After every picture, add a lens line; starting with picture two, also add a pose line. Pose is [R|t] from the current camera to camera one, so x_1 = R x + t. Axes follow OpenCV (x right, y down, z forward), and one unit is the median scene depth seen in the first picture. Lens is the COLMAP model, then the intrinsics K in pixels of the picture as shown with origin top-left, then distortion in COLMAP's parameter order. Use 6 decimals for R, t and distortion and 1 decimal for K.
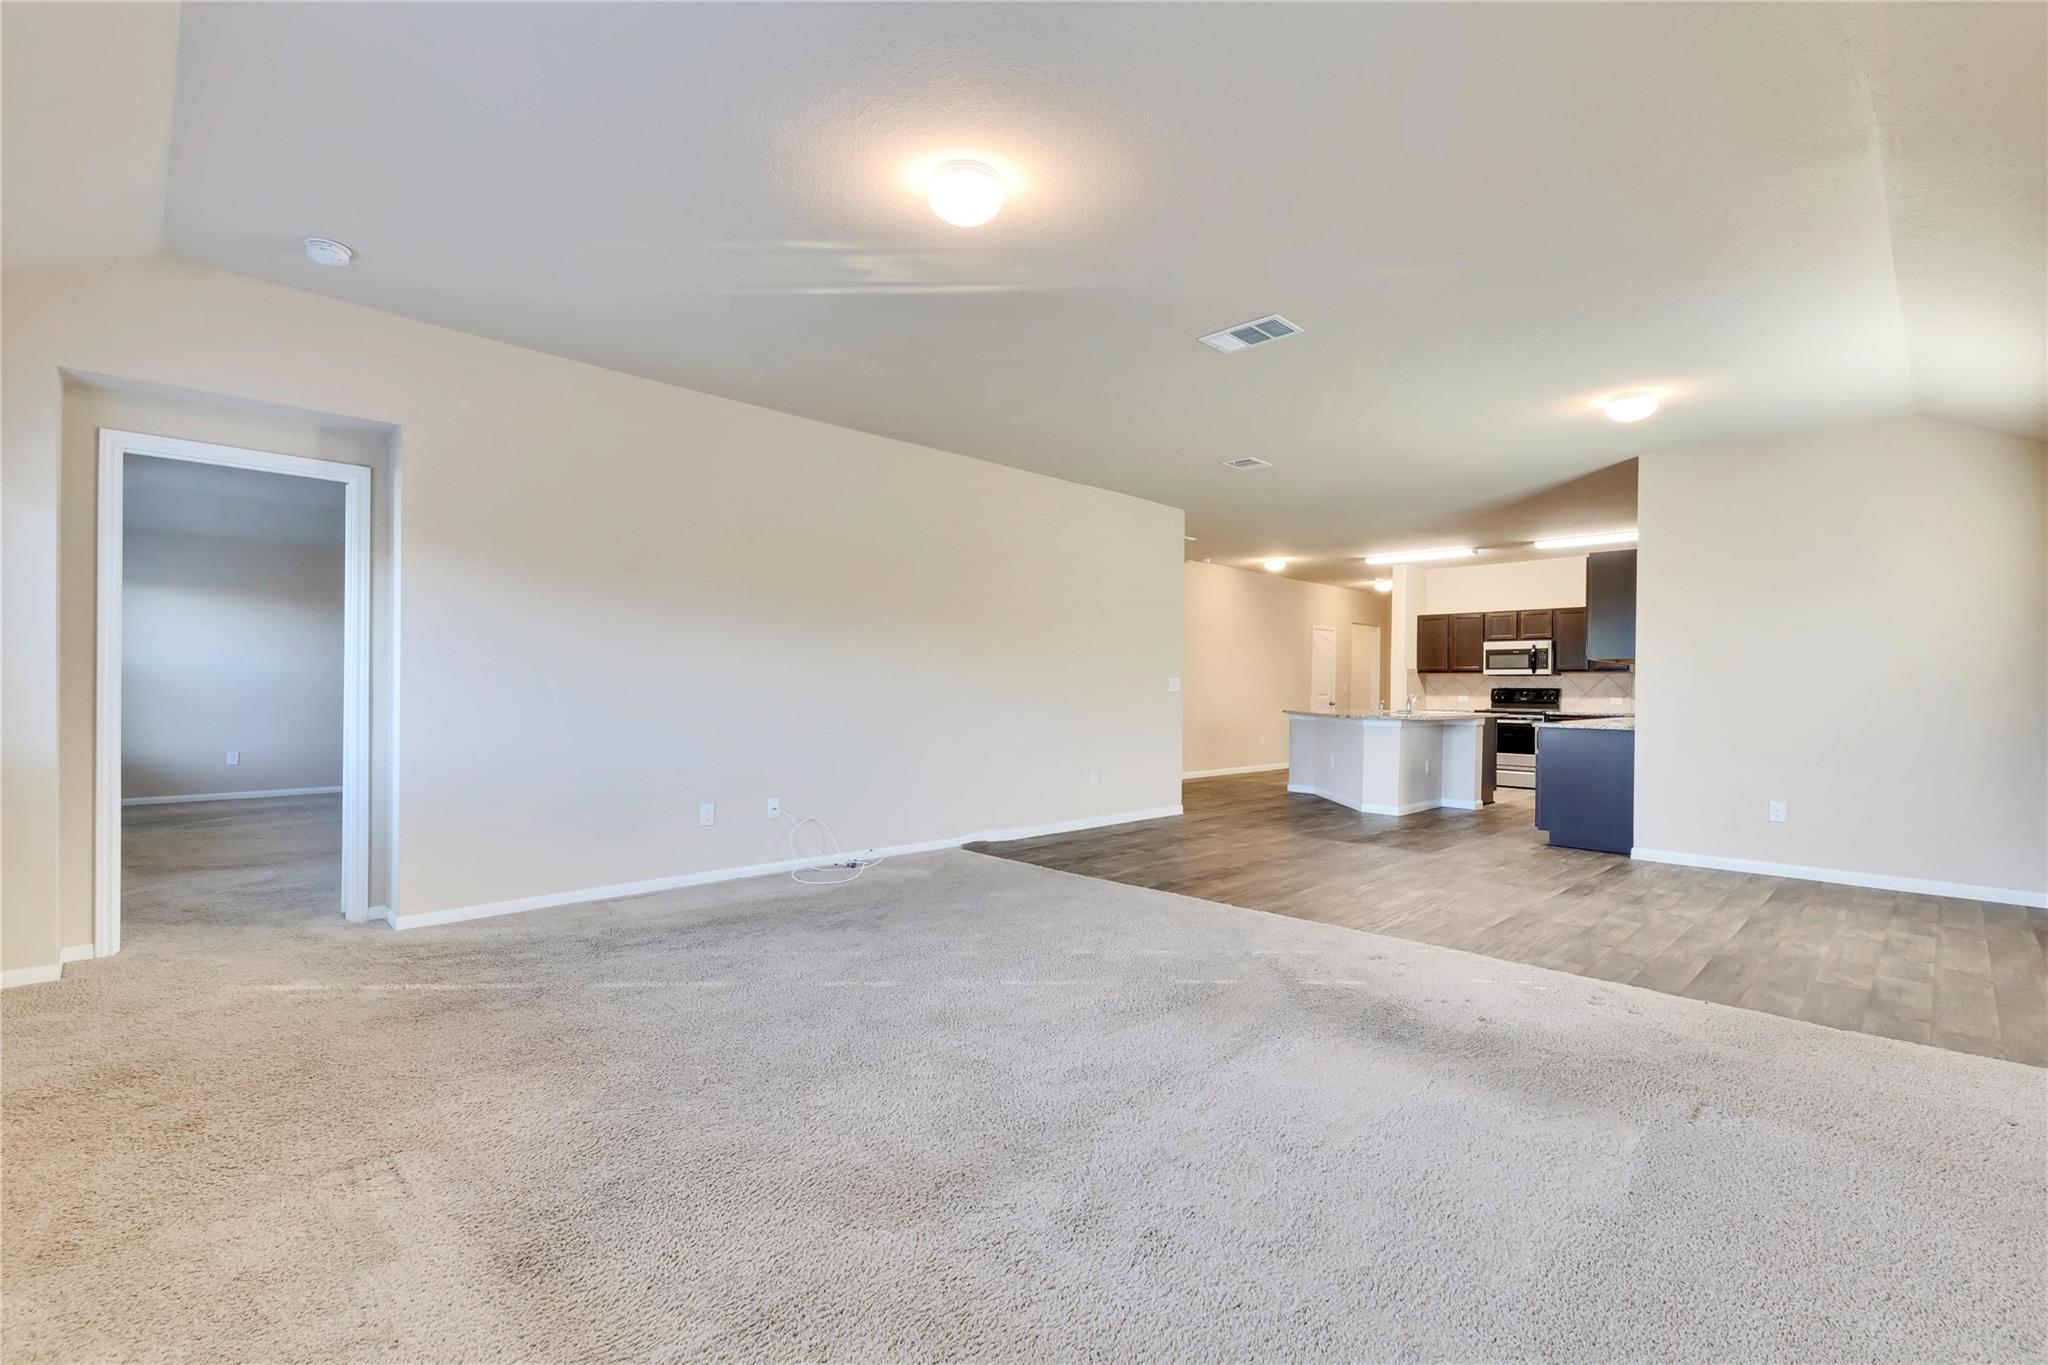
lens RADIAL K [[946.6, 0, 1003.9], [0, 946.6, 677.4], [0, 0, 1]] dist [0.010969, -0.003361]
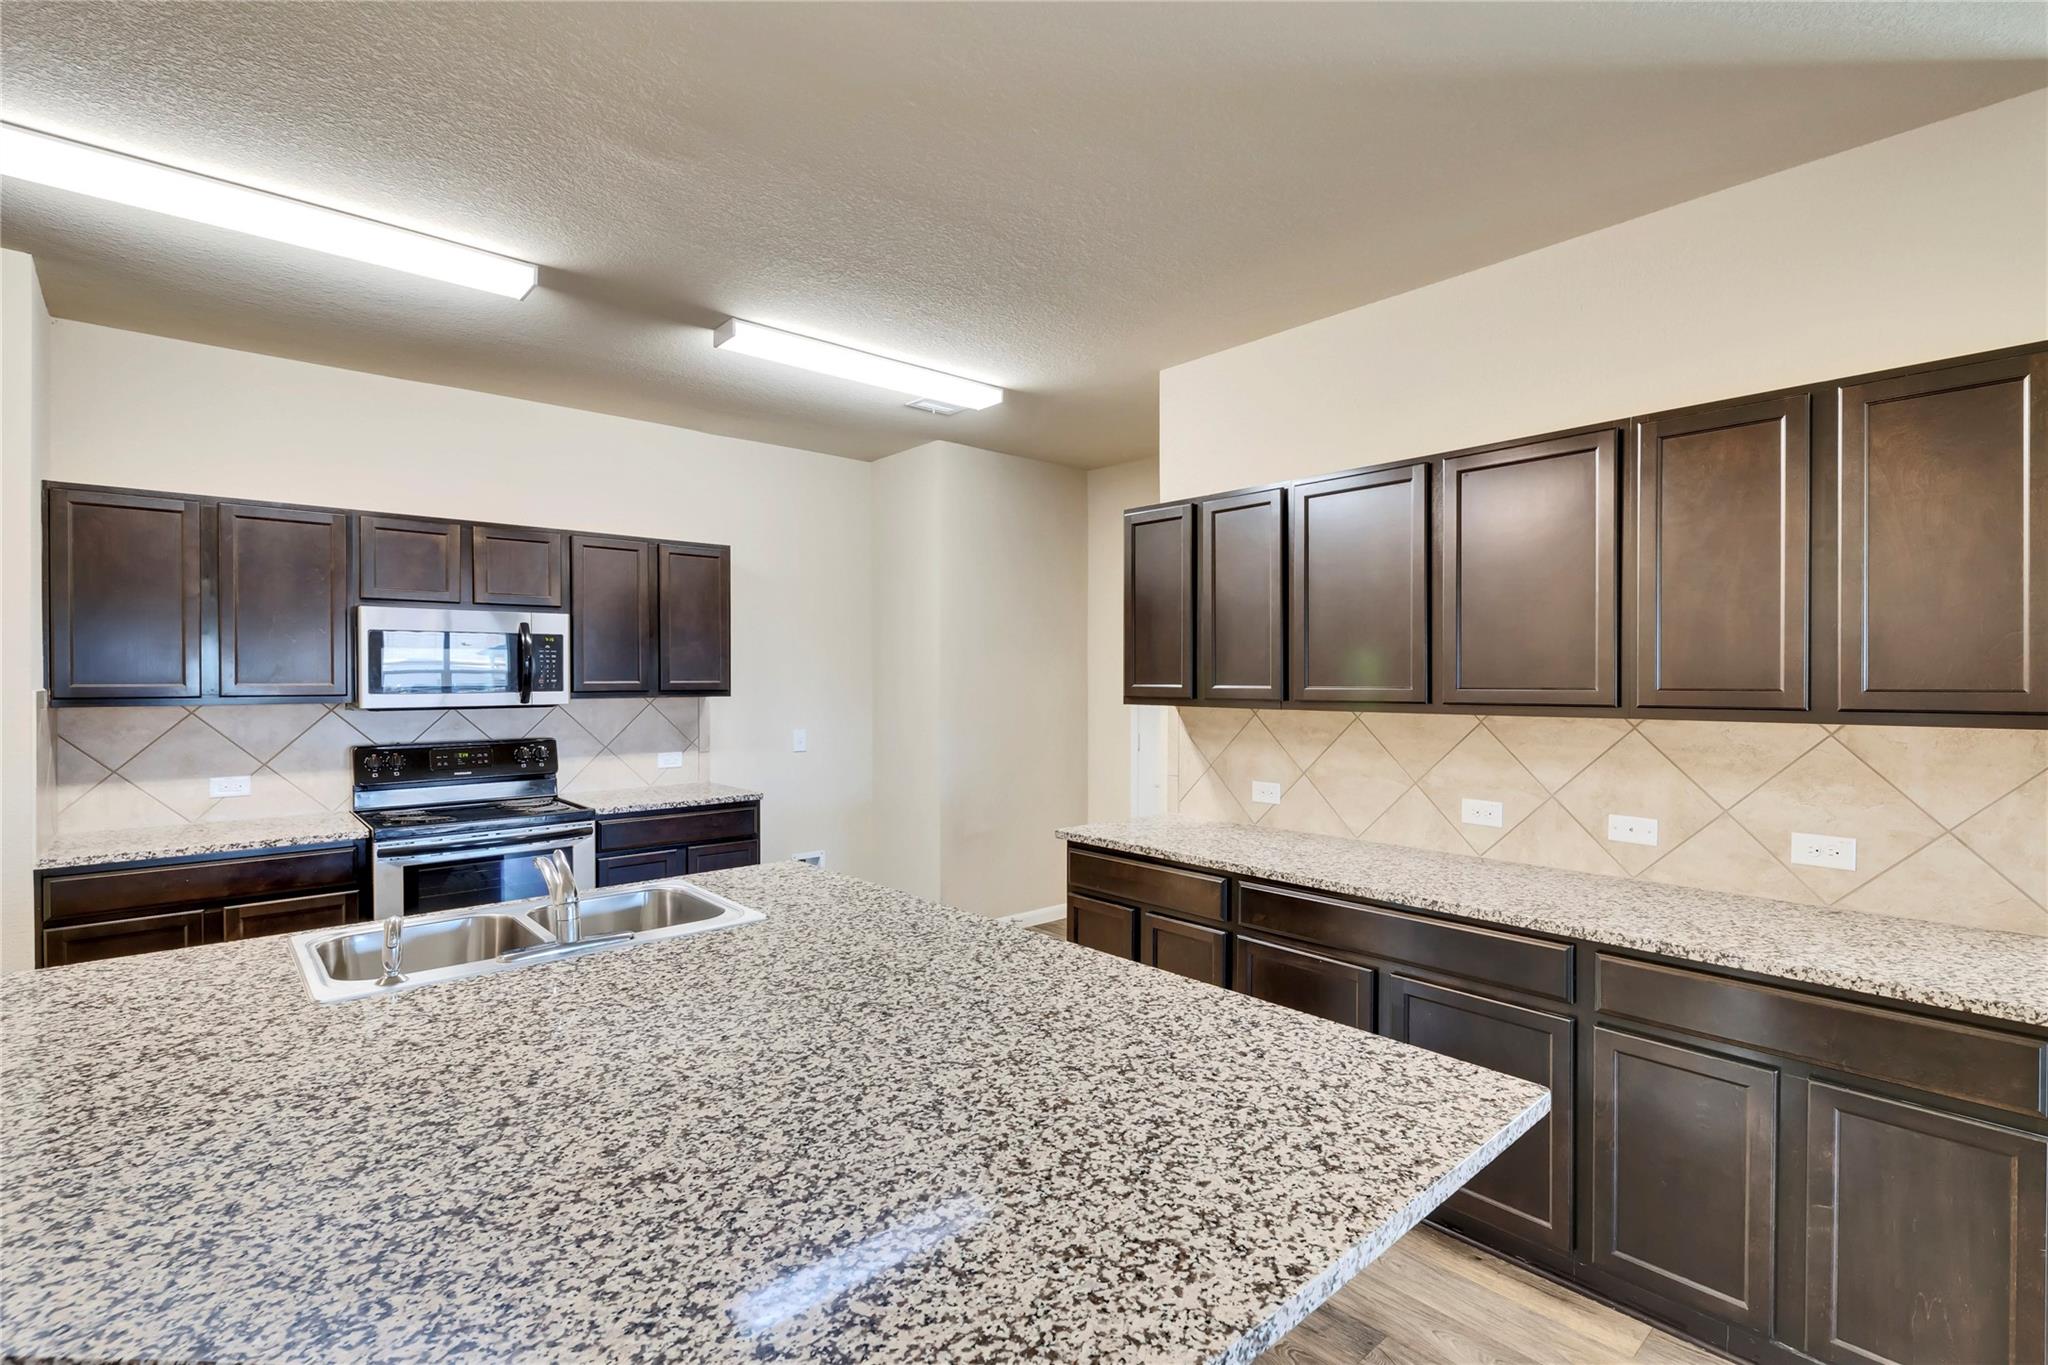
lens RADIAL K [[925.3, 0, 1055.2], [0, 925.3, 687.1], [0, 0, 1]] dist [0.007912, -0.003110]
pose [[0.042712, -0.020309, 0.998881, 0.214432], [-0.011552, 0.999716, 0.020820, -0.019772], [-0.999021, -0.012428, 0.042466, 0.777360]]
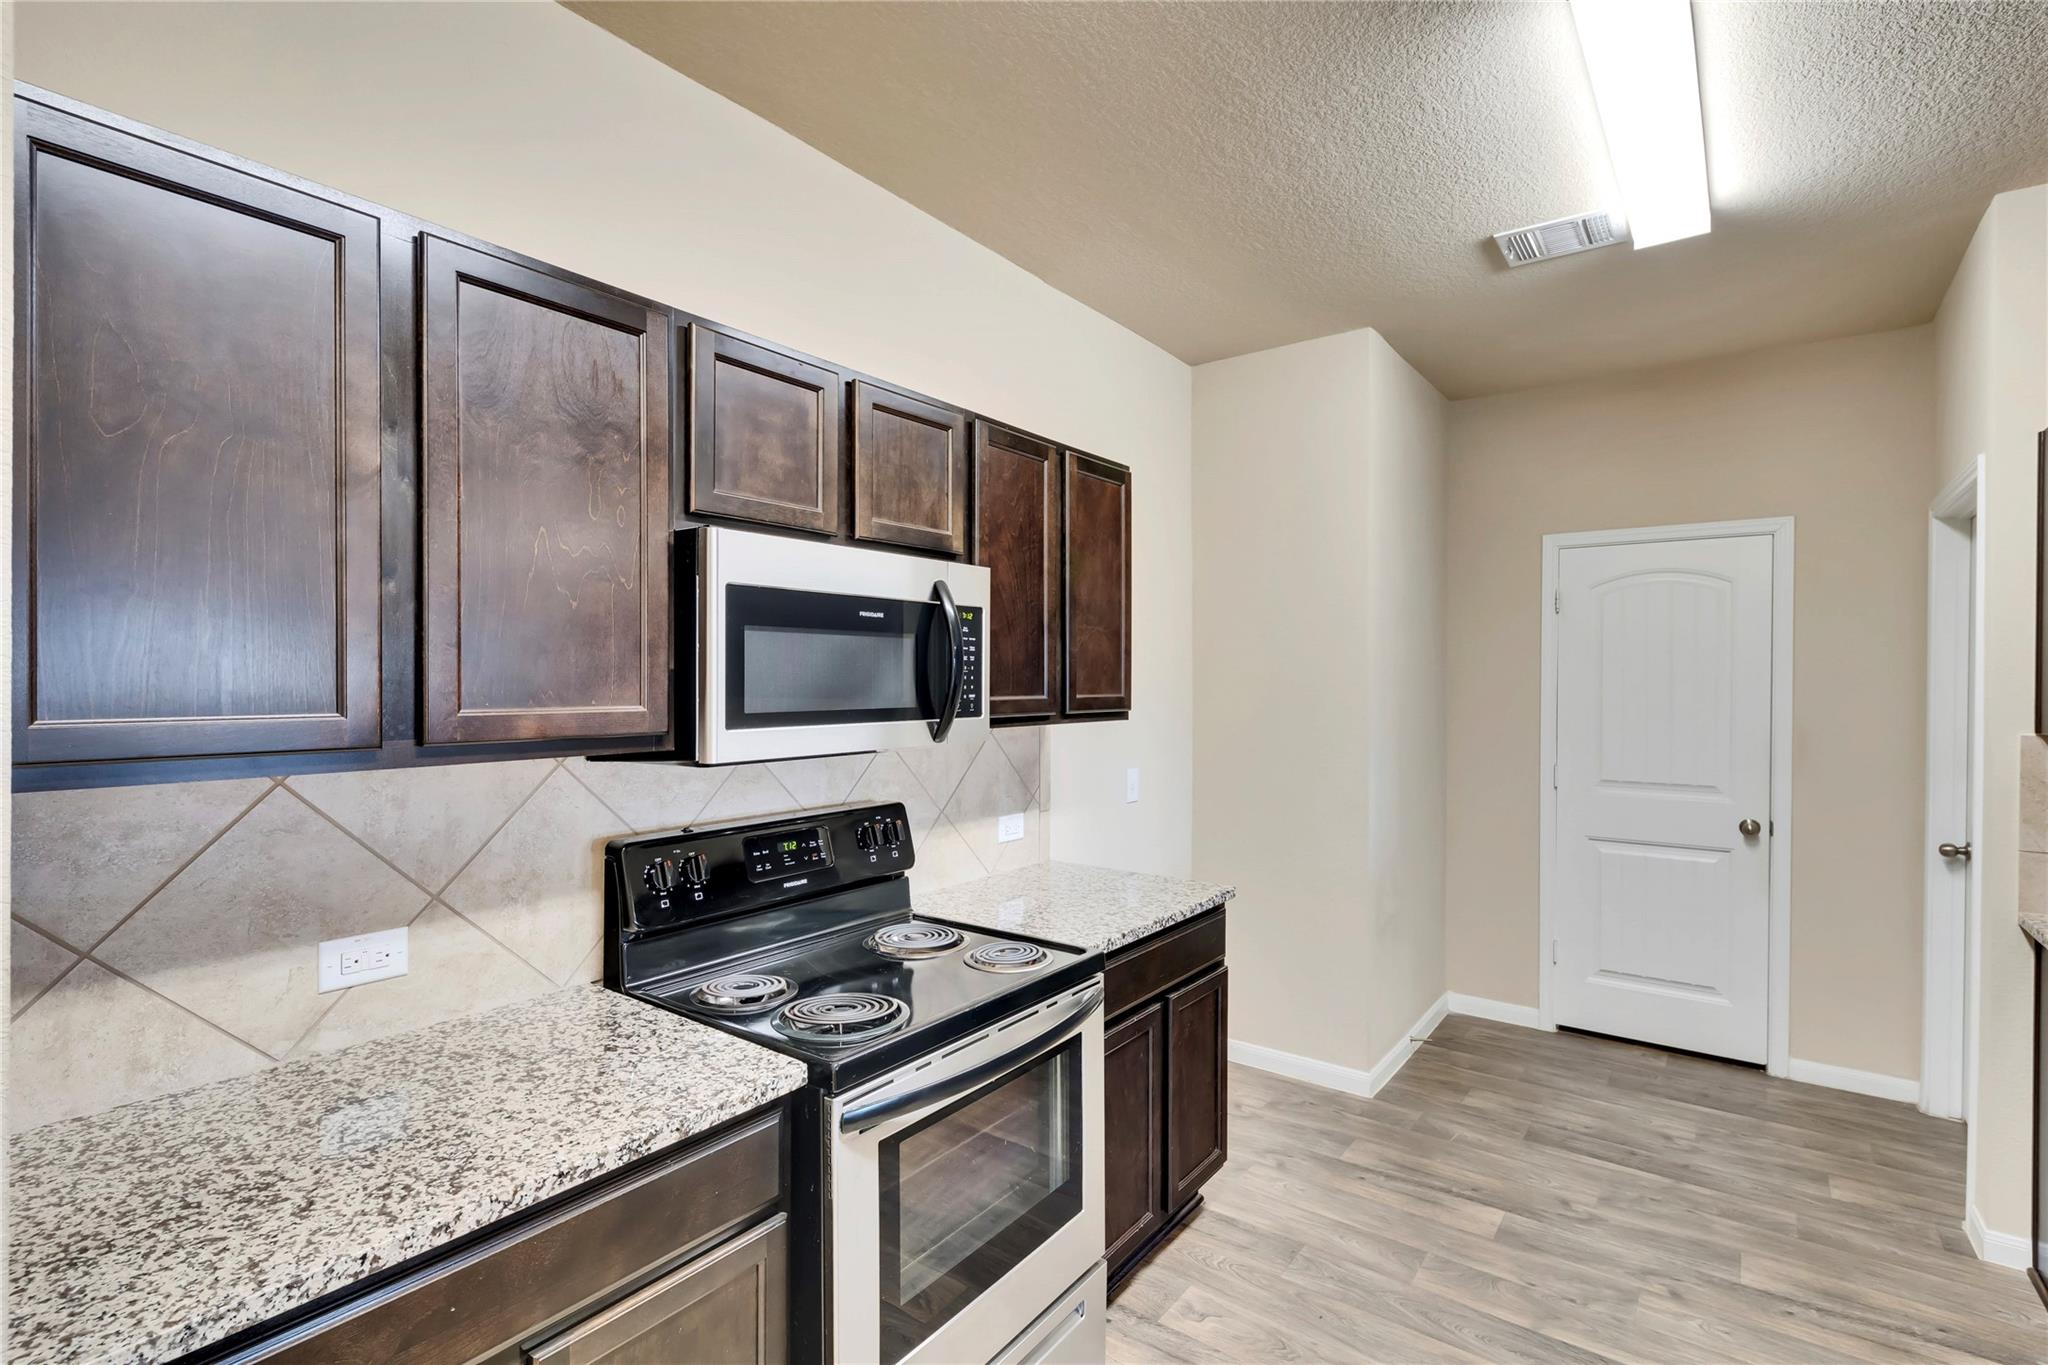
lens RADIAL K [[946.6, 0, 1037.8], [0, 946.6, 684.4], [0, 0, 1]] dist [0.010969, -0.003361]
pose [[-0.143854, -0.014793, 0.989488, 0.374143], [-0.015704, 0.999796, 0.012665, -0.017452], [-0.989474, -0.013717, -0.144057, 0.998242]]
